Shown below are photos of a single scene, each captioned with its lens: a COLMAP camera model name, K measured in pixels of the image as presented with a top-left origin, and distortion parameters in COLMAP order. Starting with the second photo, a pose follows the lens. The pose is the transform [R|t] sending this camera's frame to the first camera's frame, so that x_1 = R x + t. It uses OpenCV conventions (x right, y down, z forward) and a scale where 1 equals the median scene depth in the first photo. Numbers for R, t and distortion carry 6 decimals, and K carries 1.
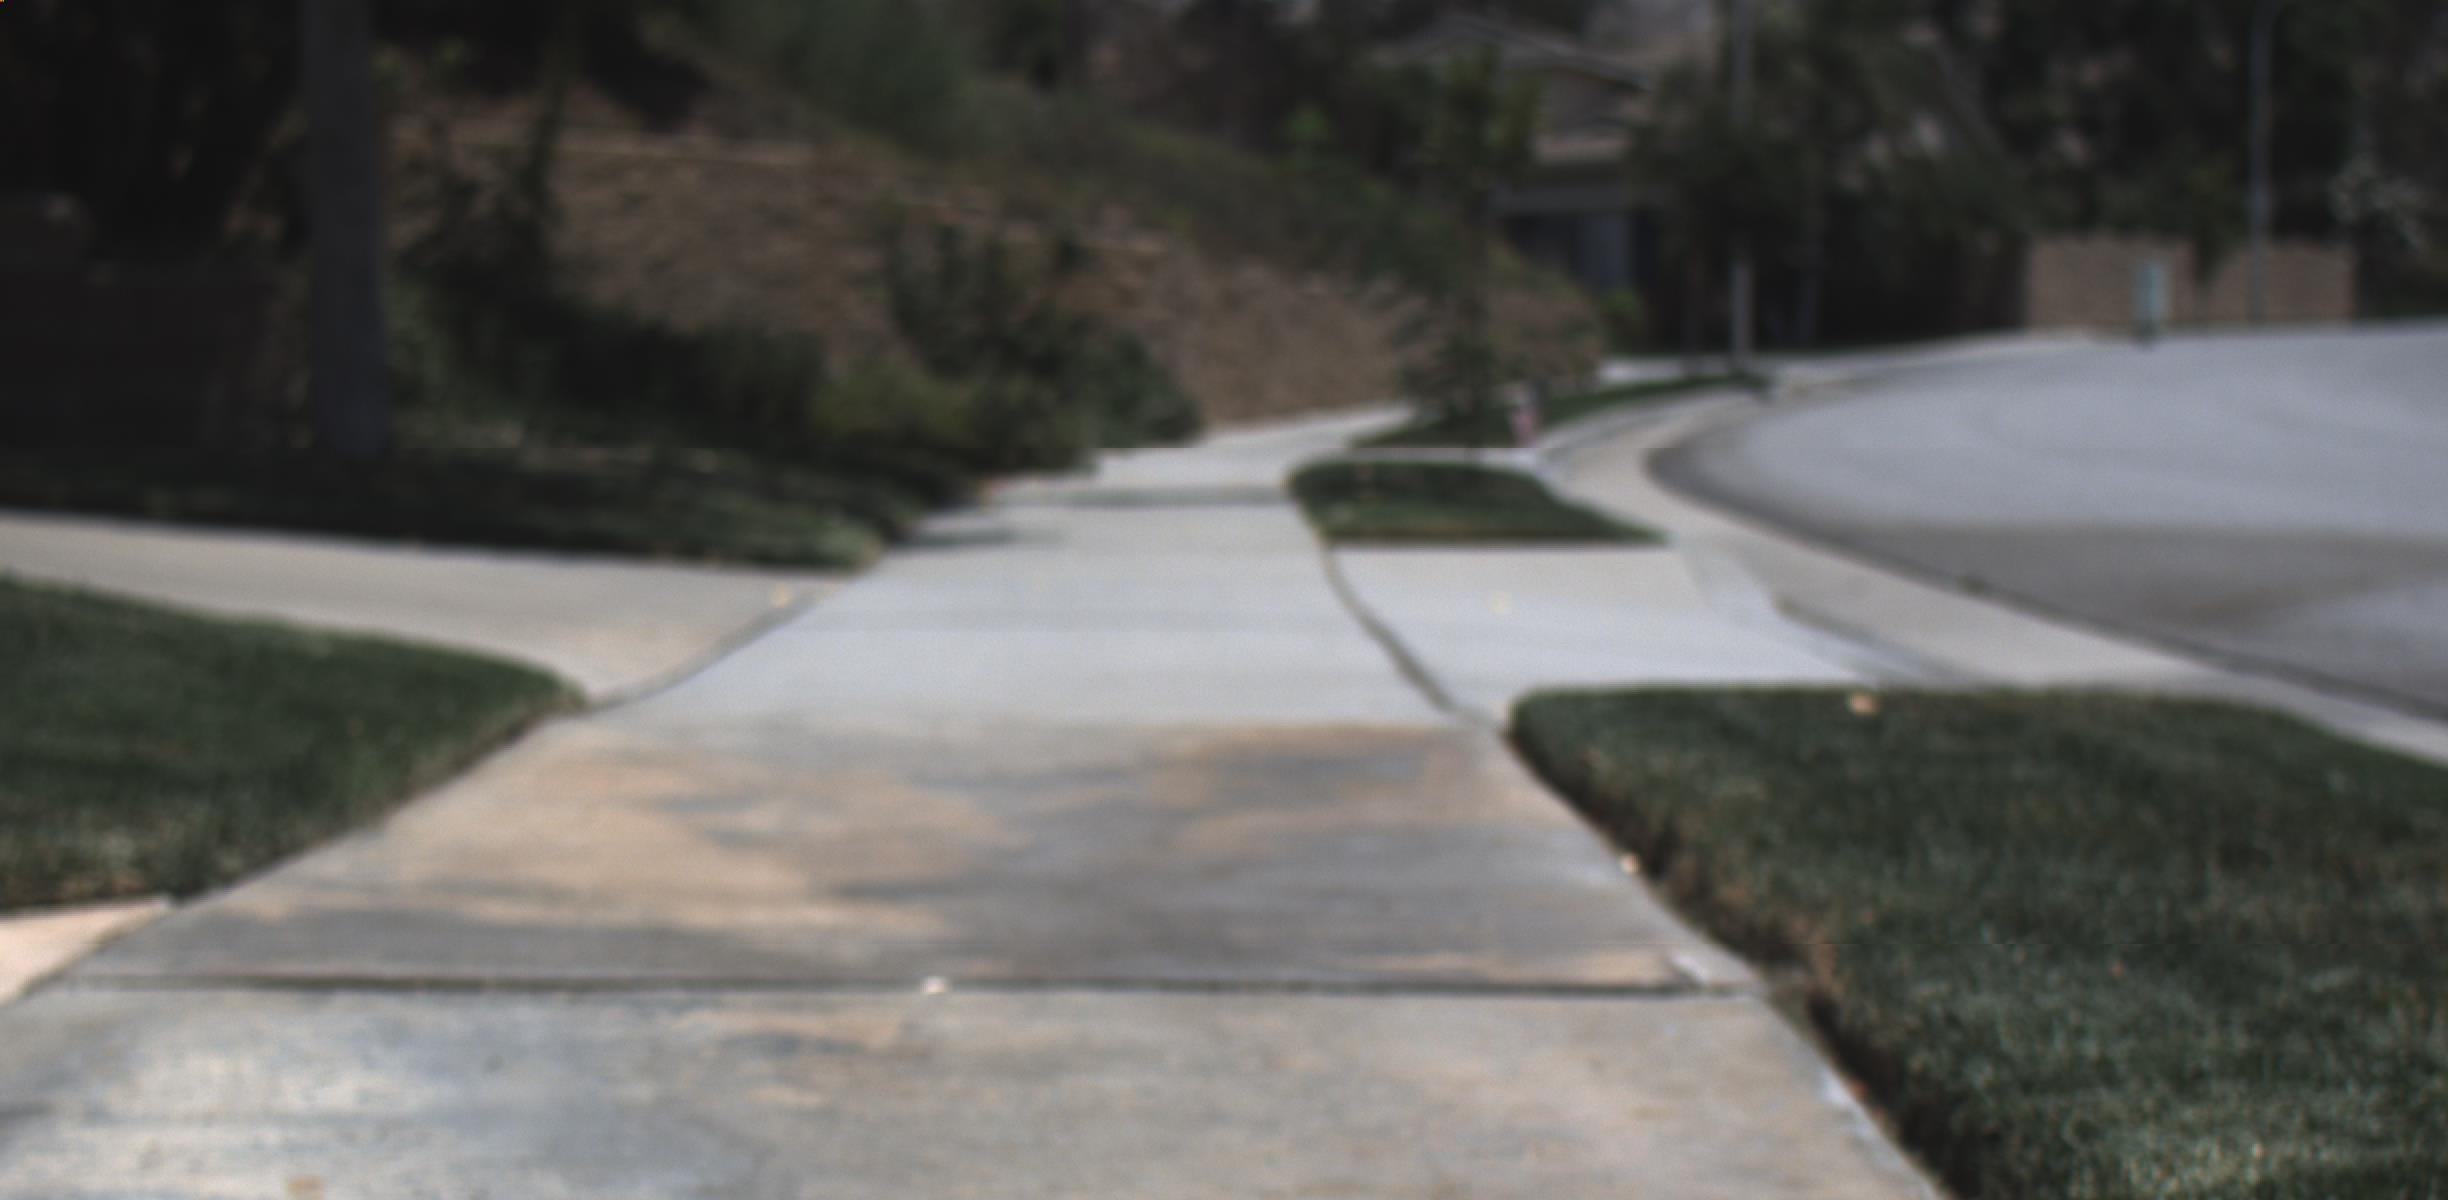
lens RADIAL K [[14331.9, 0, 1106.3], [0, 14331.9, 600.5], [0, 0, 1]] dist [3.419802, -0.650394]
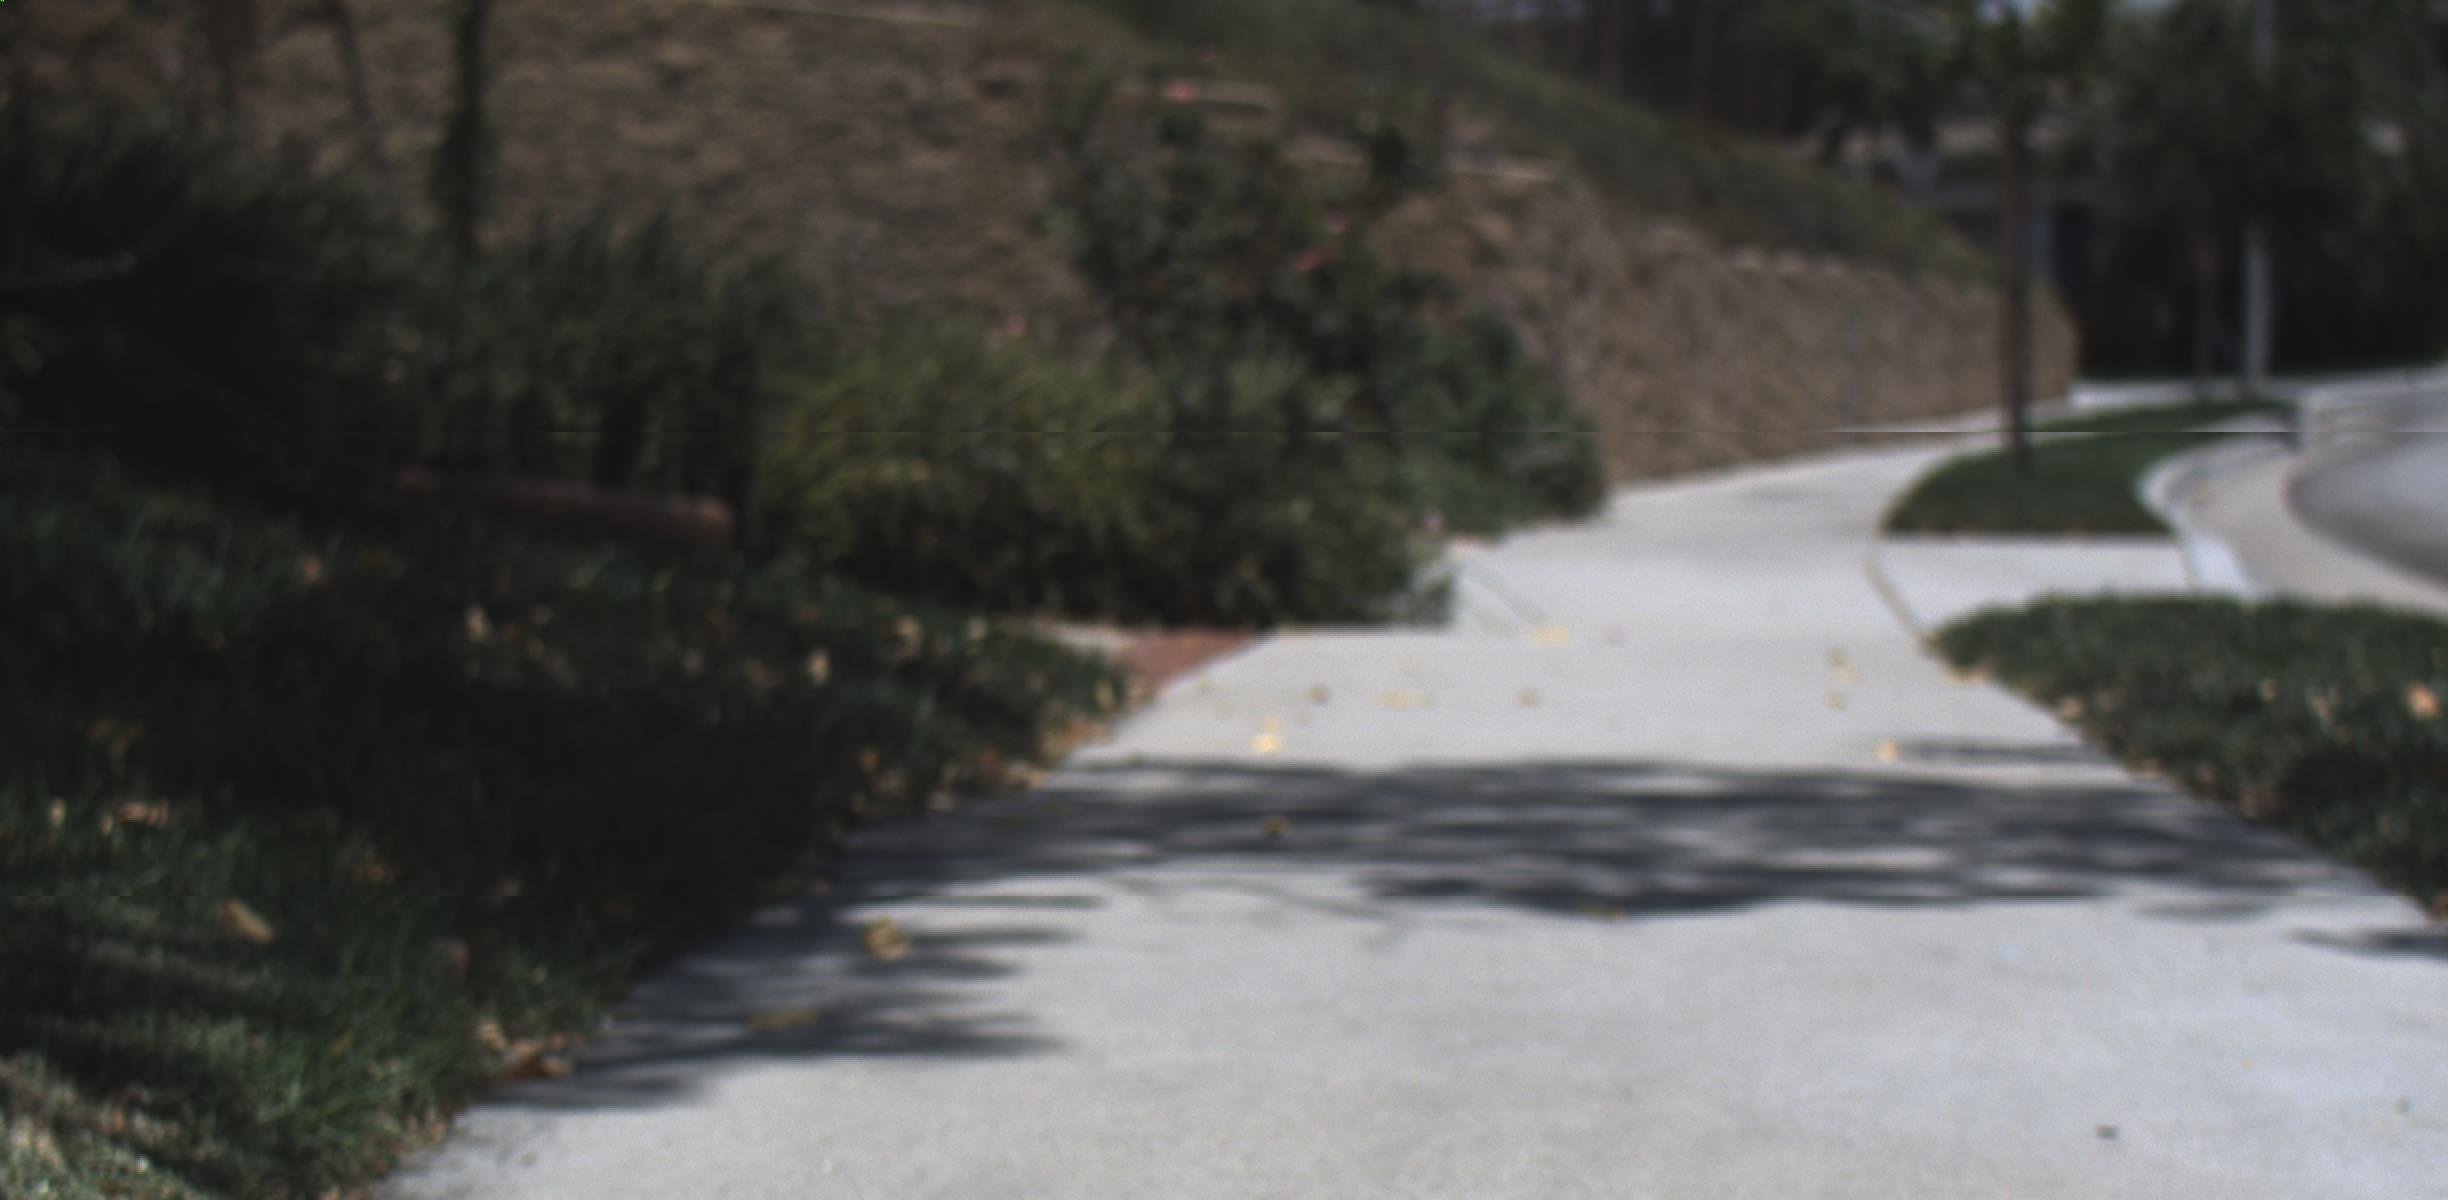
lens RADIAL K [[4197.8, 0, 1224.0], [0, 4197.8, 600.0], [0, 0, 1]] dist [-0.029057, 0.004267]
pose [[0.998925, 0.015145, -0.043813, -0.001748], [-0.013880, 0.999482, 0.029046, -0.011452], [0.044230, -0.028407, 0.998617, 0.825751]]
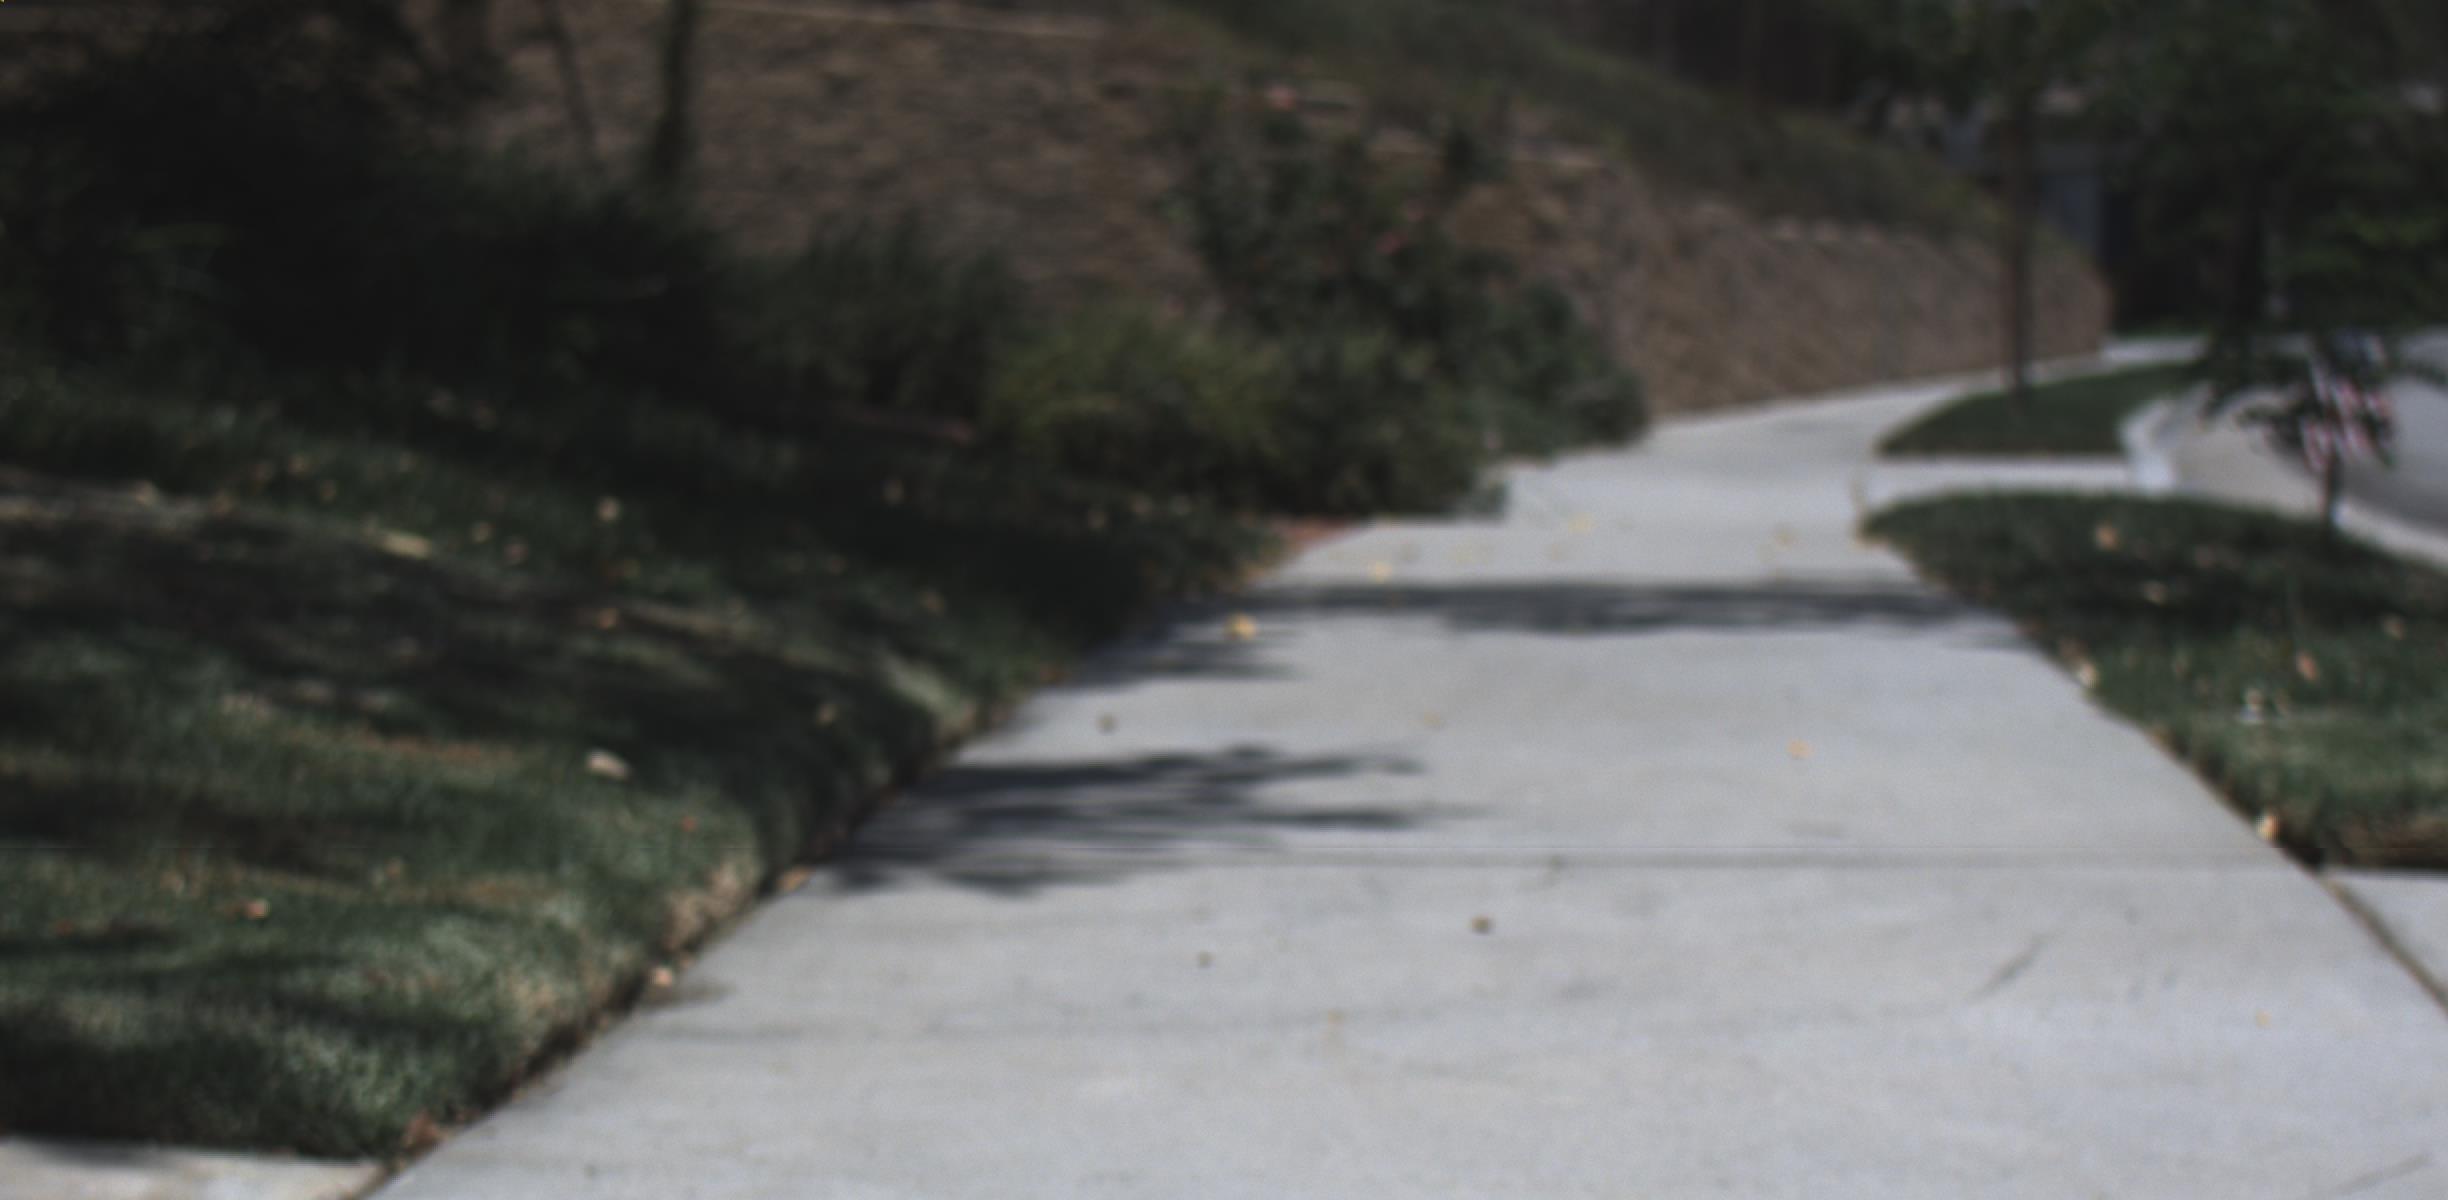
lens RADIAL K [[5090.4, 0, 1224.0], [0, 5090.4, 600.0], [0, 0, 1]] dist [0.037412, 0.022765]
pose [[0.998662, 0.009408, -0.050857, -0.001411], [-0.007955, 0.999556, 0.028703, -0.010198], [0.051105, -0.028260, 0.998293, 0.754582]]
